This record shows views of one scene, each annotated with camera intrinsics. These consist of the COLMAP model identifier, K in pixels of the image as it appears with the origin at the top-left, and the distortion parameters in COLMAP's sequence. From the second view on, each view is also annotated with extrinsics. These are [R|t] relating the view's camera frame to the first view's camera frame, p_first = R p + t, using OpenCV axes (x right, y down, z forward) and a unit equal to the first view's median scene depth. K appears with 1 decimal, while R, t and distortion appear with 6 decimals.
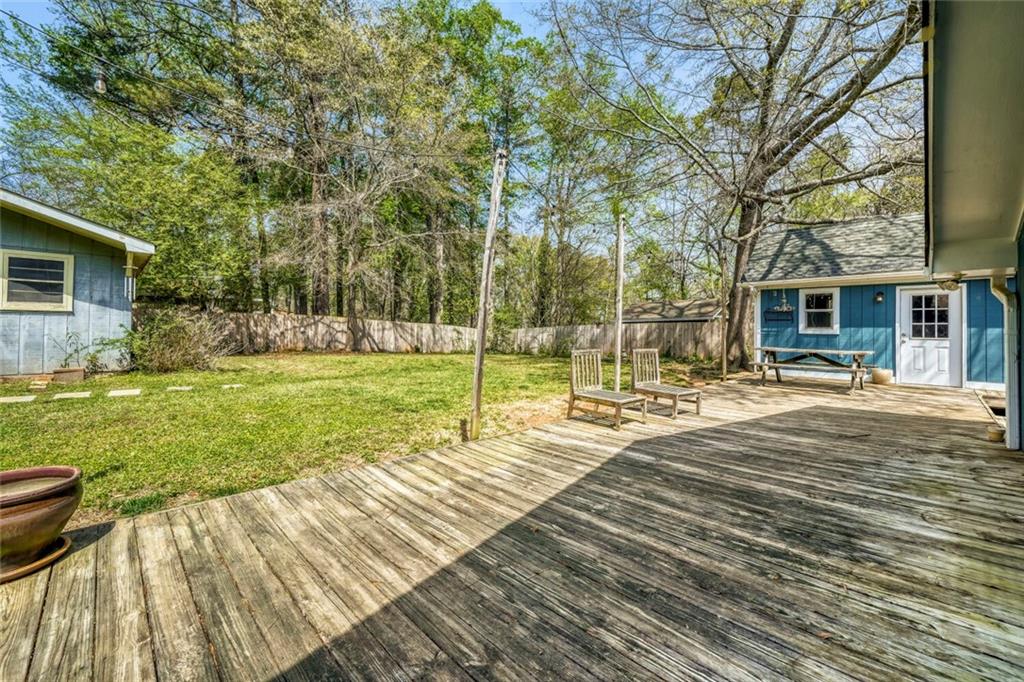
lens RADIAL K [[420.7, 0, 506.5], [0, 420.7, 331.9], [0, 0, 1]] dist [-0.001223, -0.000006]
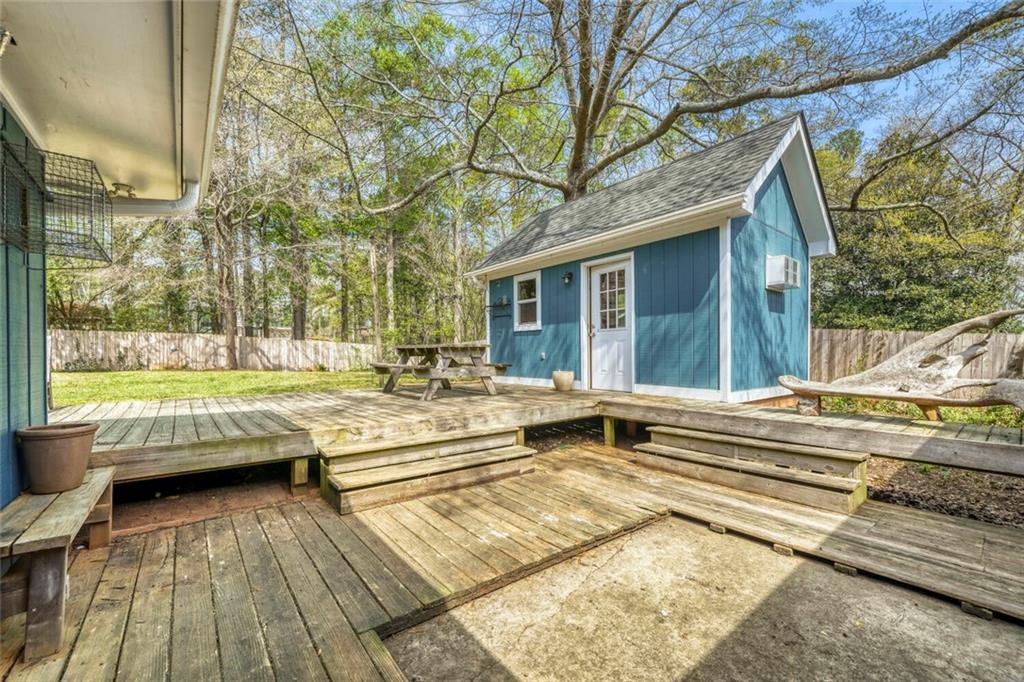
lens RADIAL K [[417.9, 0, 512.9], [0, 417.9, 343.7], [0, 0, 1]] dist [-0.001429, 0.000003]
pose [[0.992273, -0.012308, -0.123460, 0.845353], [0.008038, 0.999354, -0.035020, 0.059579], [0.123812, 0.033757, 0.991731, 0.223289]]
